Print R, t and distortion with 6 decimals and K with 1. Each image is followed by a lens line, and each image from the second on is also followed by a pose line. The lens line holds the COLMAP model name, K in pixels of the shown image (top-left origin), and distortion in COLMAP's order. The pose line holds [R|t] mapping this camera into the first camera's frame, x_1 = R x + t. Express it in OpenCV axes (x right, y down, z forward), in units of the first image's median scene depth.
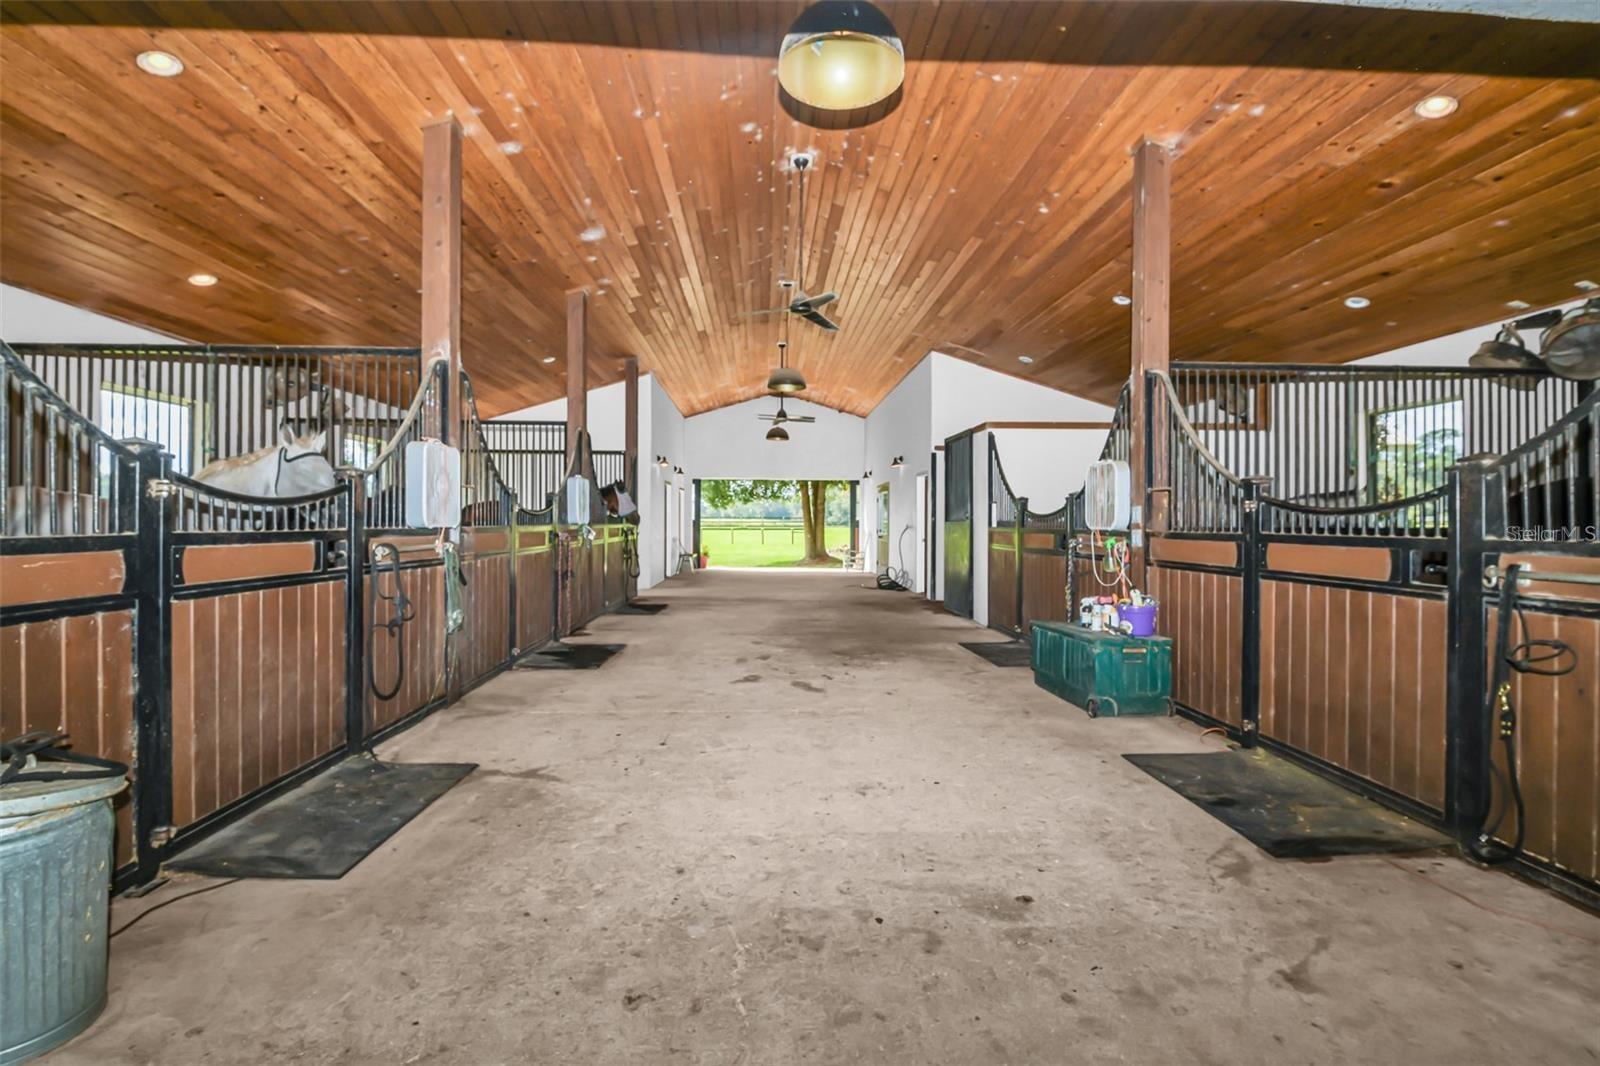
lens RADIAL K [[748.2, 0, 800.0], [0, 748.2, 533.0], [0, 0, 1]] dist [-0.000504, -0.000214]
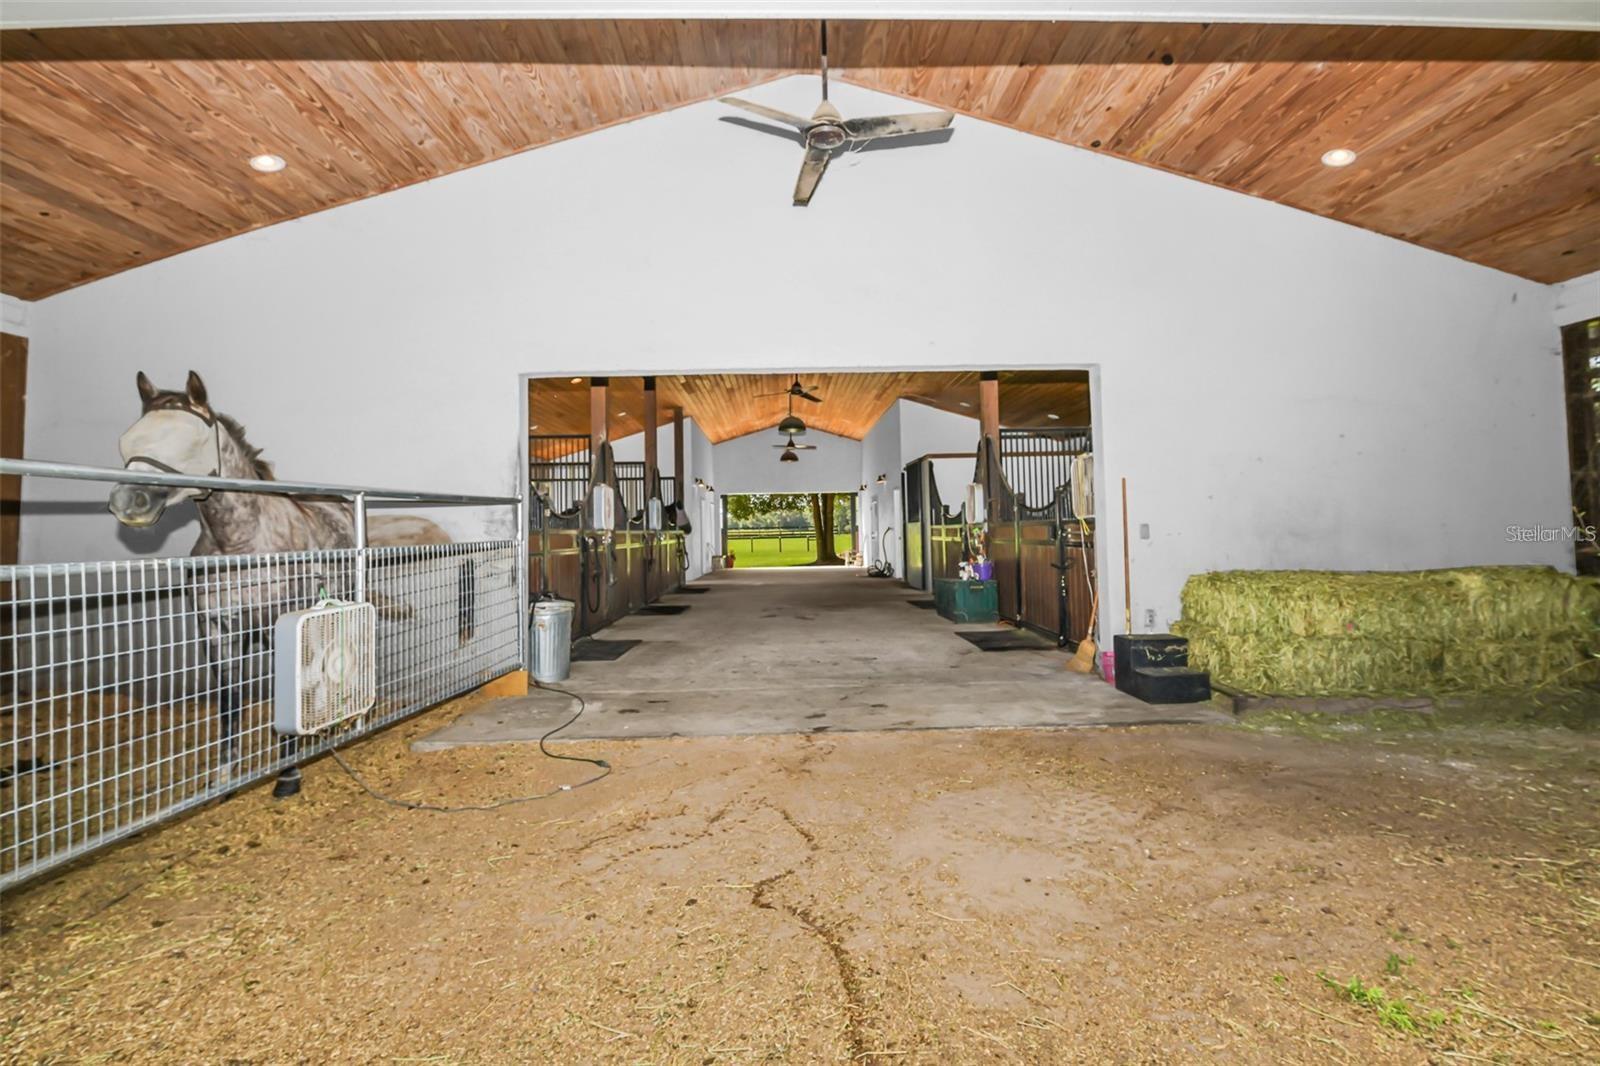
lens RADIAL K [[731.7, 0, 801.7], [0, 731.7, 525.7], [0, 0, 1]] dist [0.001215, -0.010363]
pose [[0.999479, -0.024392, -0.021160, 0.017580], [0.023910, 0.999456, -0.022731, 0.011287], [0.021702, 0.022214, 0.999518, -0.264392]]
